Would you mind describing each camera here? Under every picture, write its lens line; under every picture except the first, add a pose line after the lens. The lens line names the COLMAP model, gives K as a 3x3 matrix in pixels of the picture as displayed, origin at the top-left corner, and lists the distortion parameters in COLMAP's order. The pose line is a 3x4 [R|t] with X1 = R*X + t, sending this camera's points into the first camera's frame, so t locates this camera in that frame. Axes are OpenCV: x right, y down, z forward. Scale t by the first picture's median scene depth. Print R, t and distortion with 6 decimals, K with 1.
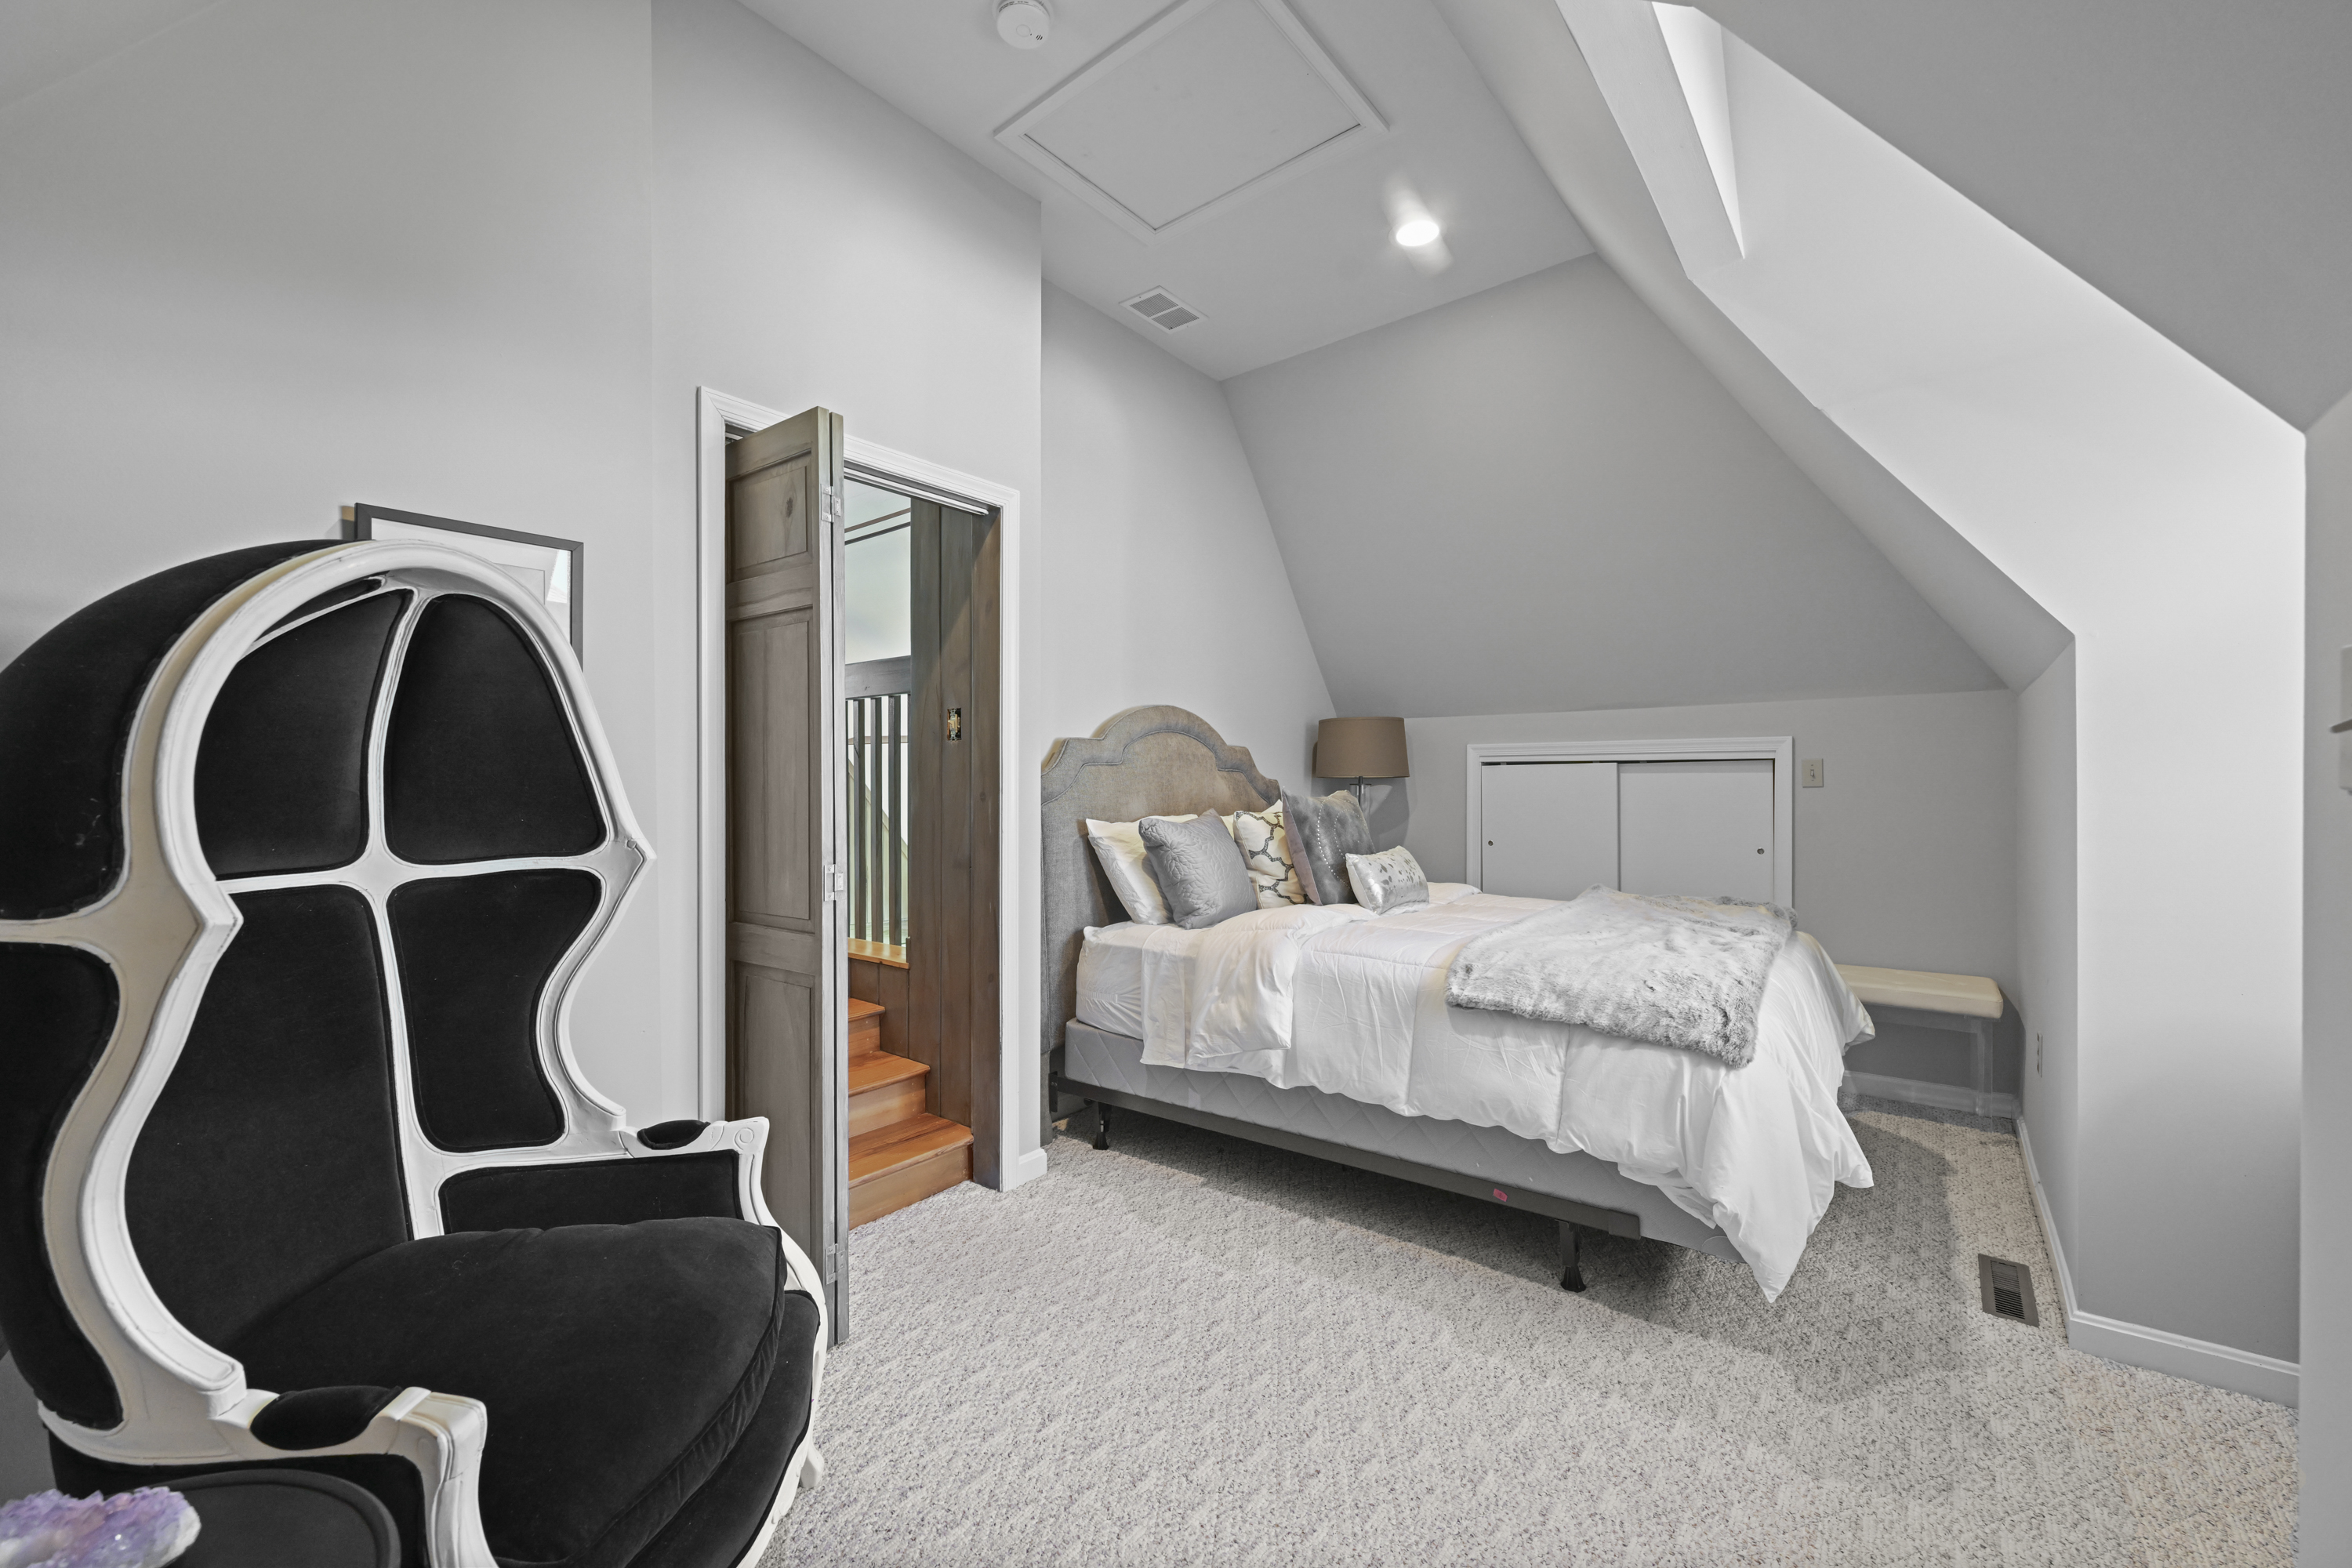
lens RADIAL K [[936.1, 0, 1169.8], [0, 936.1, 786.3], [0, 0, 1]] dist [0.001733, -0.000432]
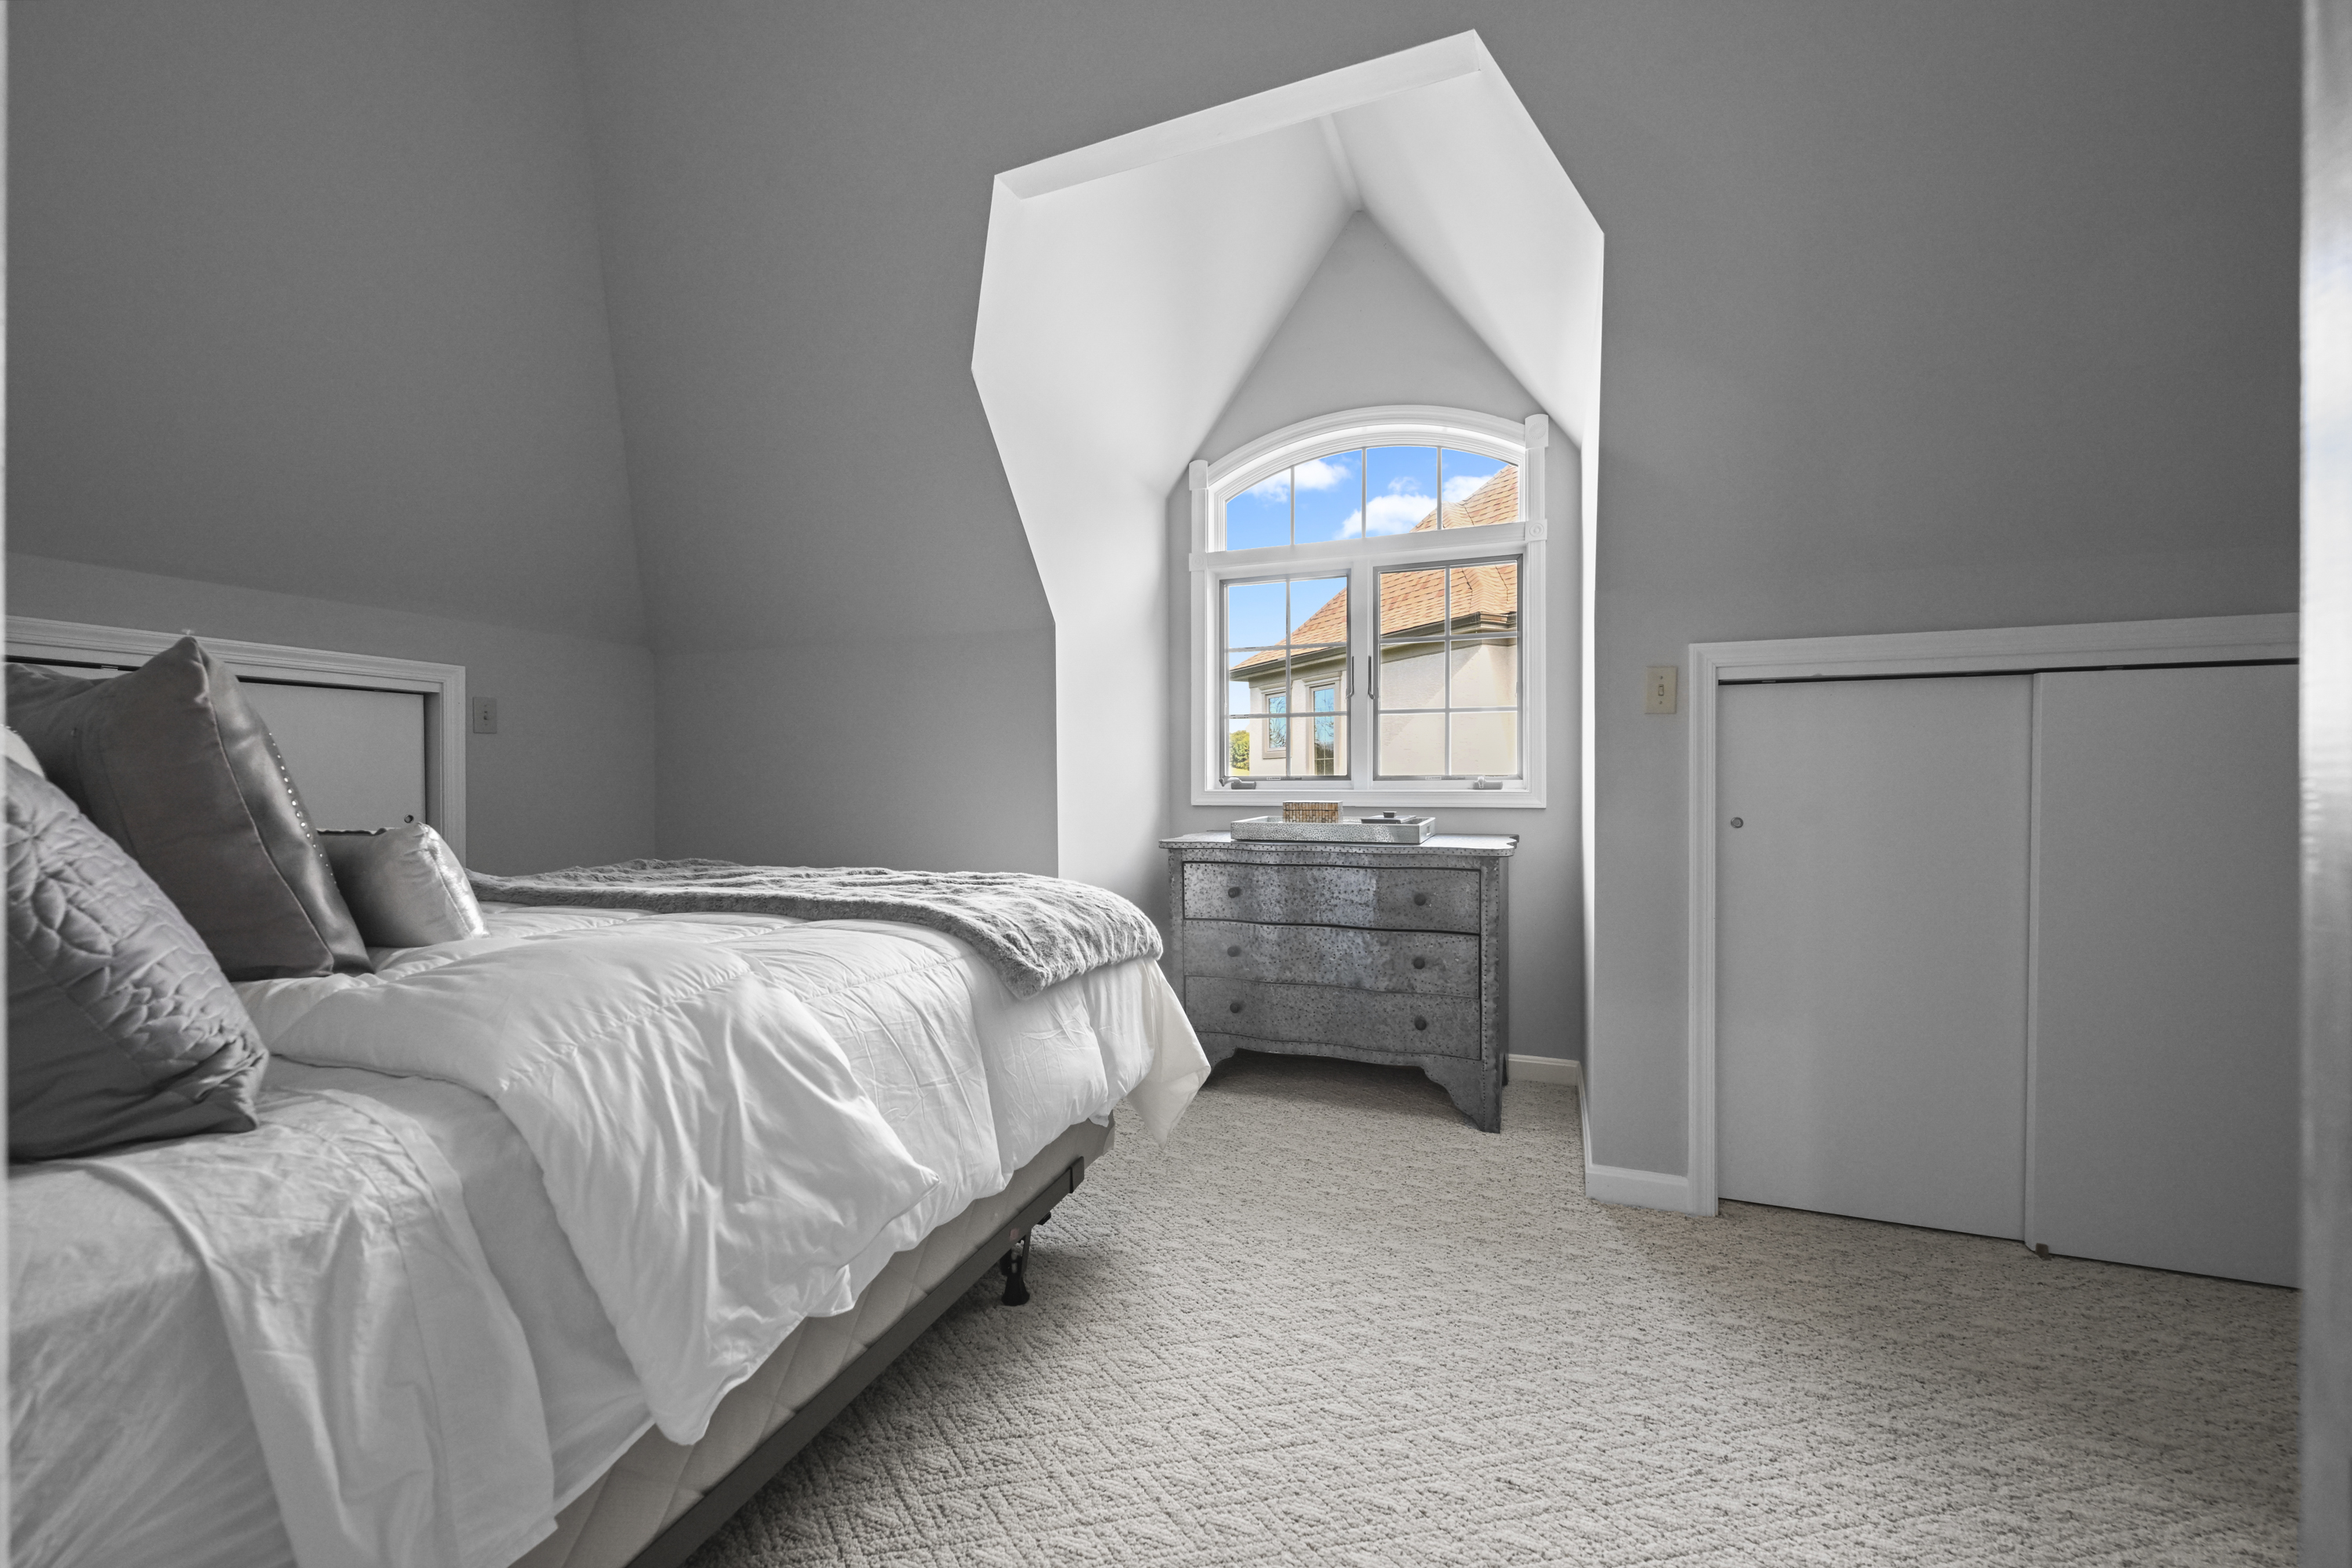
lens RADIAL K [[936.1, 0, 1169.4], [0, 936.1, 788.6], [0, 0, 1]] dist [0.001733, -0.000432]
pose [[-0.284437, -0.006406, 0.958673, -0.440350], [0.002637, 0.999969, 0.007464, 0.076207], [-0.958691, 0.004651, -0.284412, 1.182627]]
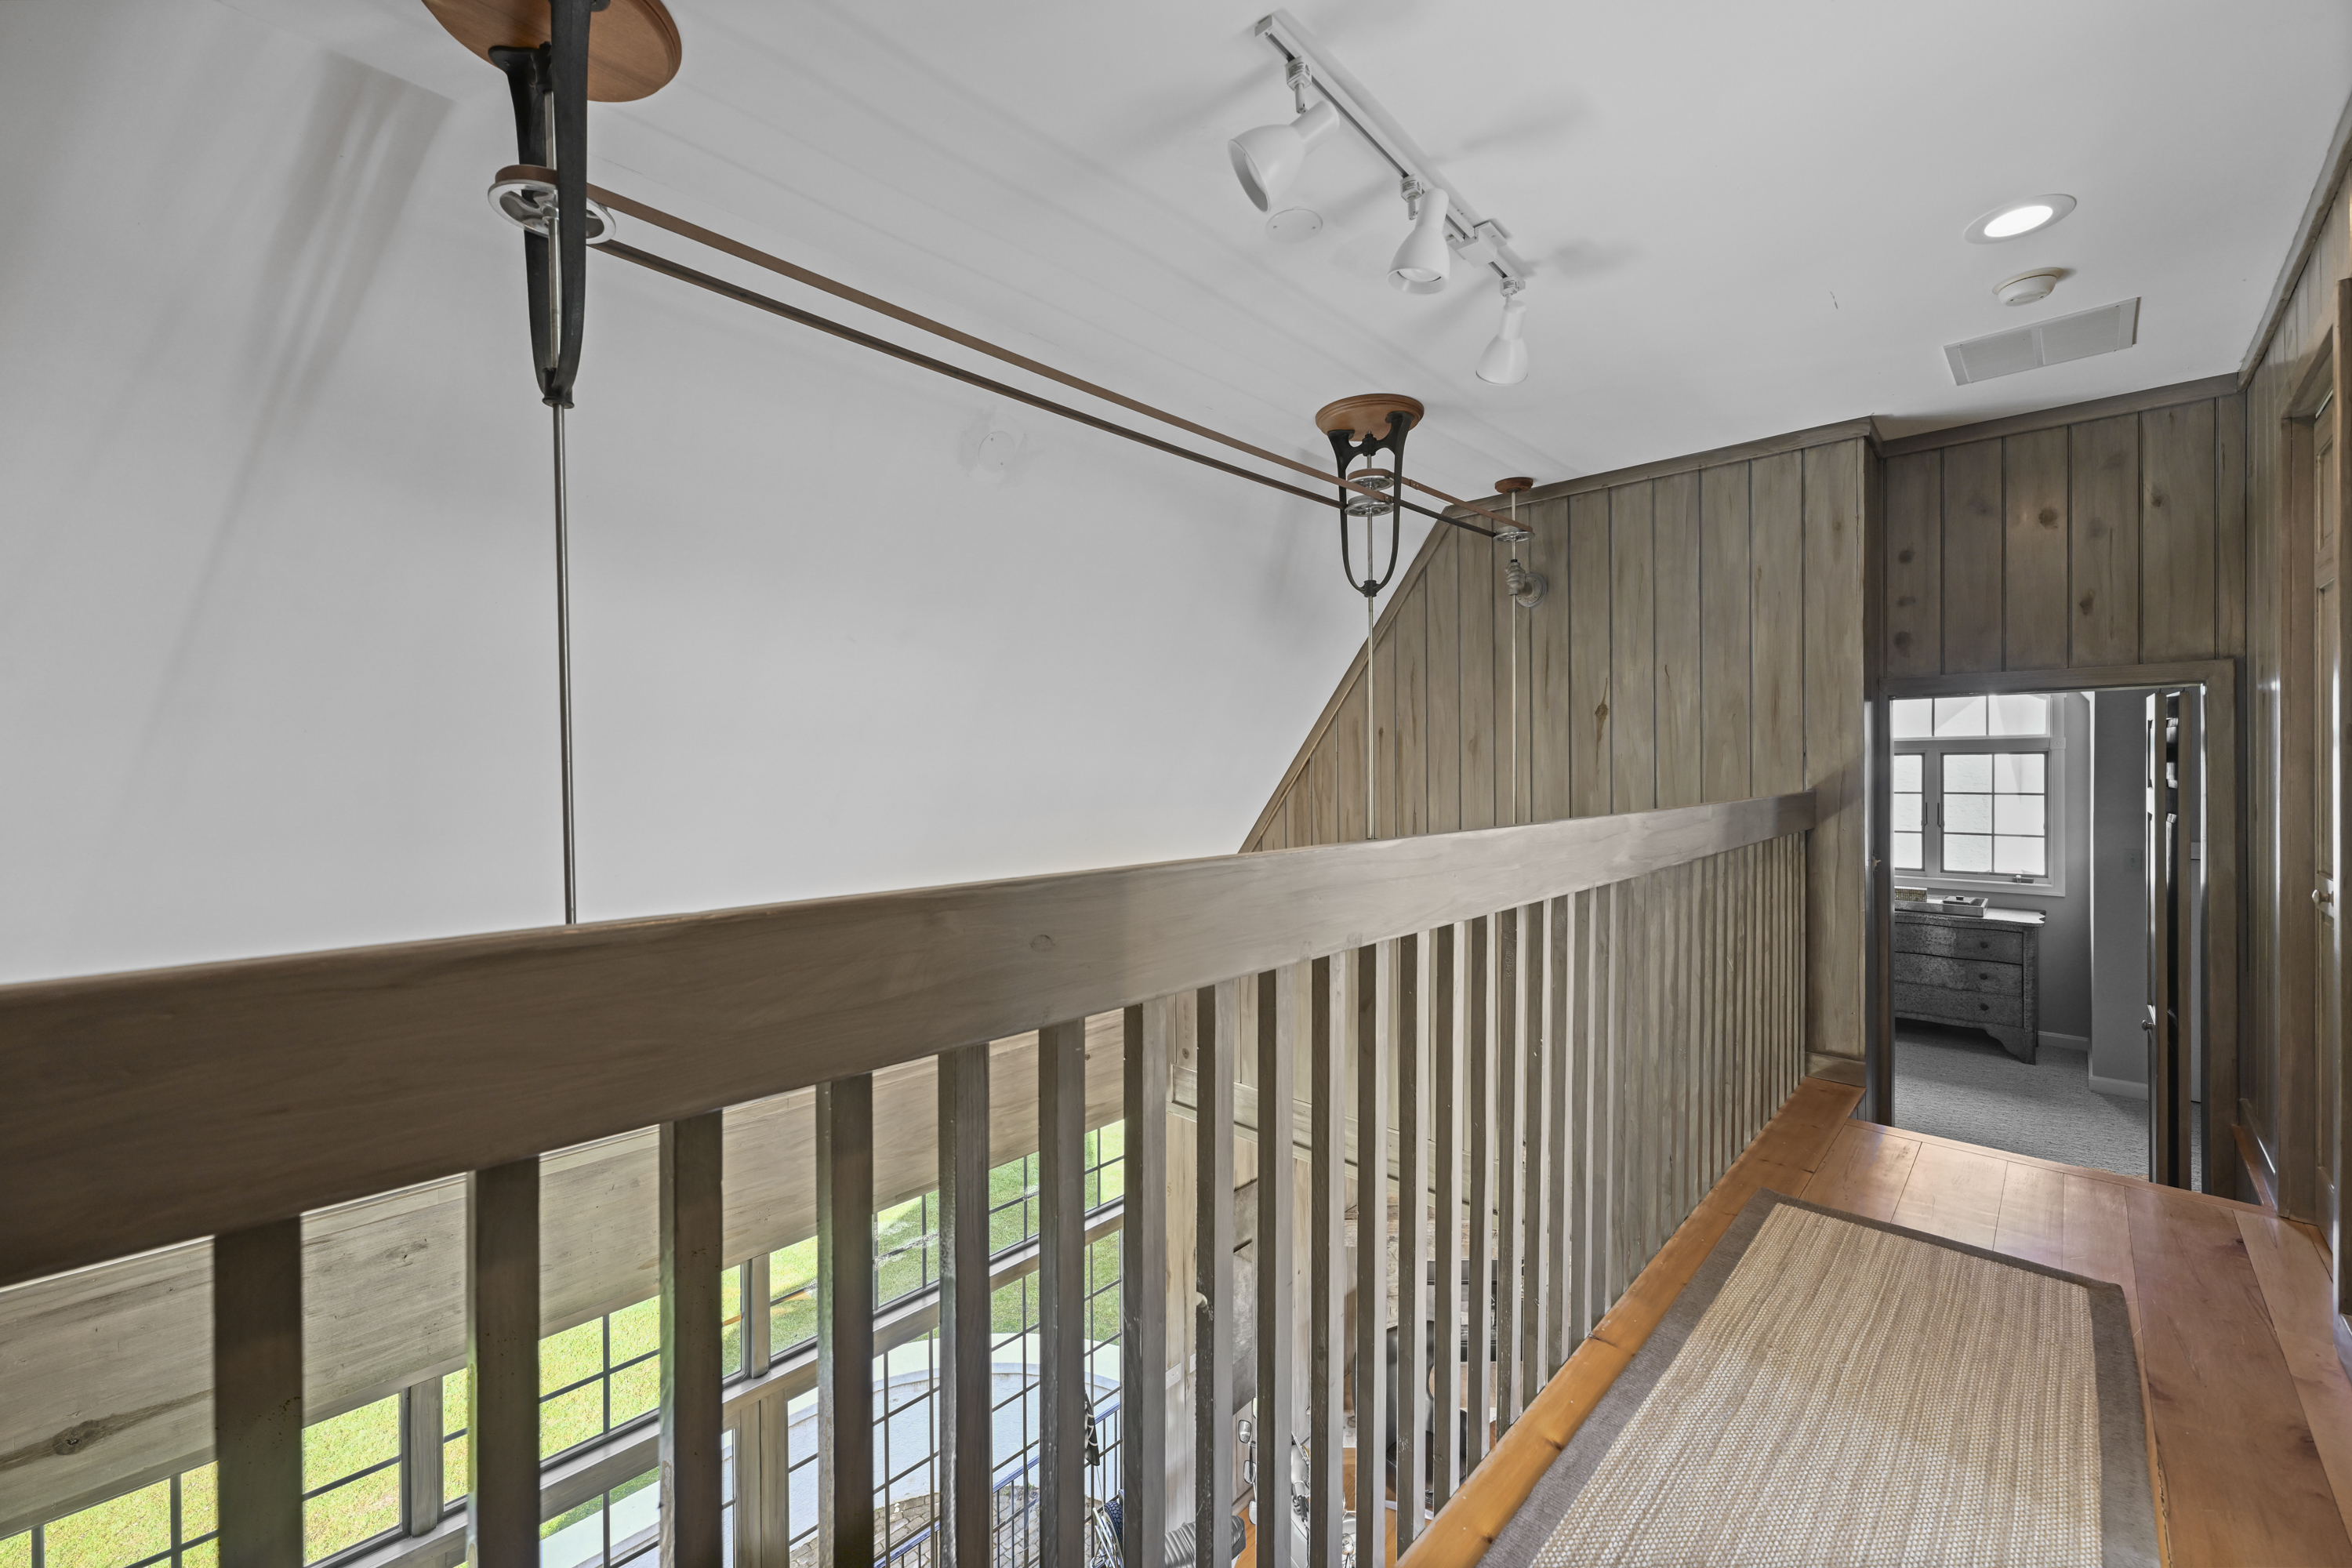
lens RADIAL K [[936.1, 0, 1176.3], [0, 936.1, 773.0], [0, 0, 1]] dist [0.001733, -0.000432]
pose [[0.101122, -0.001877, 0.994872, -1.533346], [0.007930, 0.999968, 0.001080, -0.142246], [-0.994842, 0.007780, 0.101134, 2.007728]]
